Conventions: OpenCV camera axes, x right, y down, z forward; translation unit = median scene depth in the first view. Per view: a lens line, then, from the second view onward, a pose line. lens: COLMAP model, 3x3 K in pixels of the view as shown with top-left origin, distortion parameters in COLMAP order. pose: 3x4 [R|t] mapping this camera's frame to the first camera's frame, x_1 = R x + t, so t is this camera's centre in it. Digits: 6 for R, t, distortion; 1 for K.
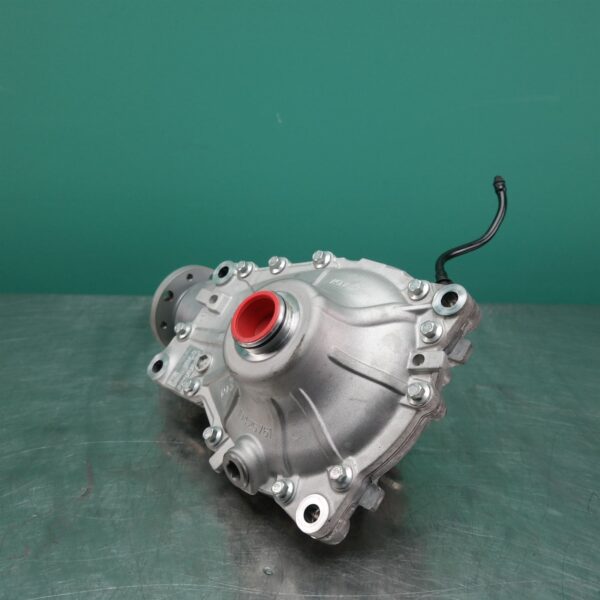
lens RADIAL K [[722.5, 0, 298.8], [0, 722.5, 300.9], [0, 0, 1]] dist [0.002922, 0.000000]
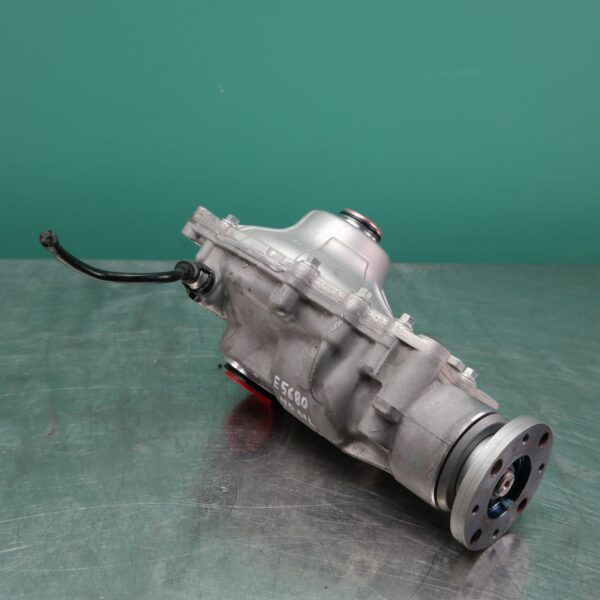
lens RADIAL K [[722.5, 0, 302.6], [0, 722.5, 300.2], [0, 0, 1]] dist [0.002922, 0.000000]
pose [[0.995836, -0.014900, 0.089934, -0.014433], [0.012261, 0.999480, 0.029830, 0.040457], [-0.090332, -0.028603, 0.995501, -0.105774]]
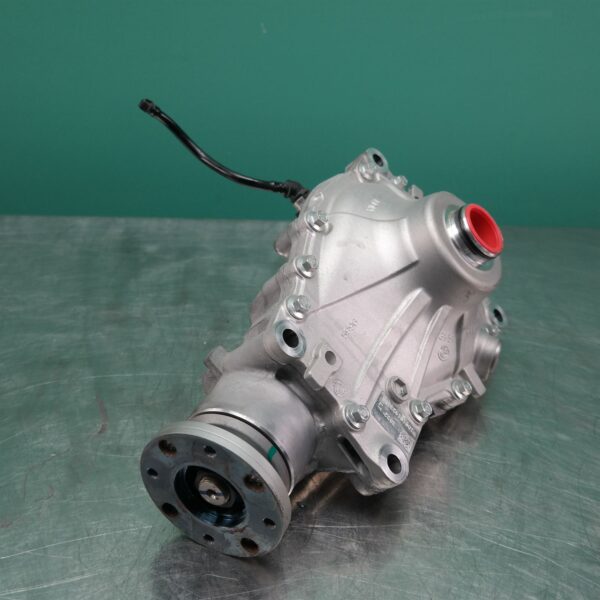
lens RADIAL K [[722.5, 0, 299.1], [0, 722.5, 299.4], [0, 0, 1]] dist [0.002922, 0.000000]
pose [[0.995741, -0.008919, 0.091761, -0.116359], [-0.002706, 0.992053, 0.125793, -0.033262], [-0.092153, -0.125506, 0.987804, 0.029822]]
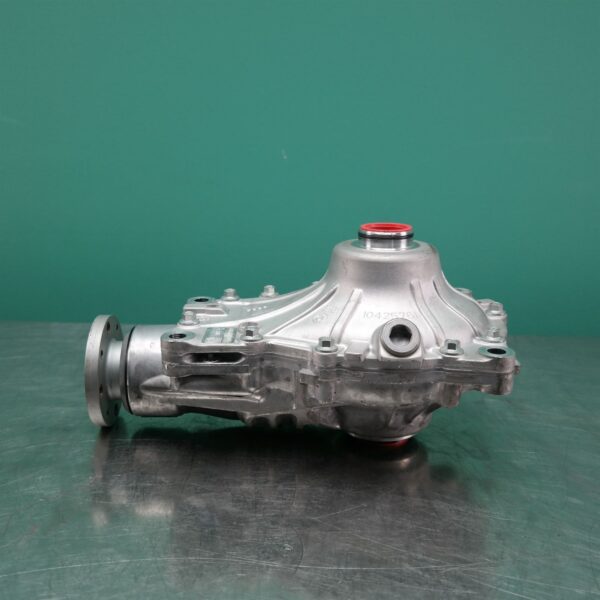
lens RADIAL K [[722.5, 0, 299.7], [0, 722.5, 301.3], [0, 0, 1]] dist [0.002922, 0.000000]
pose [[0.999653, 0.010846, 0.023995, -0.045077], [-0.007585, 0.991216, -0.132038, 0.151378], [-0.025216, 0.131811, 0.990954, 0.001044]]
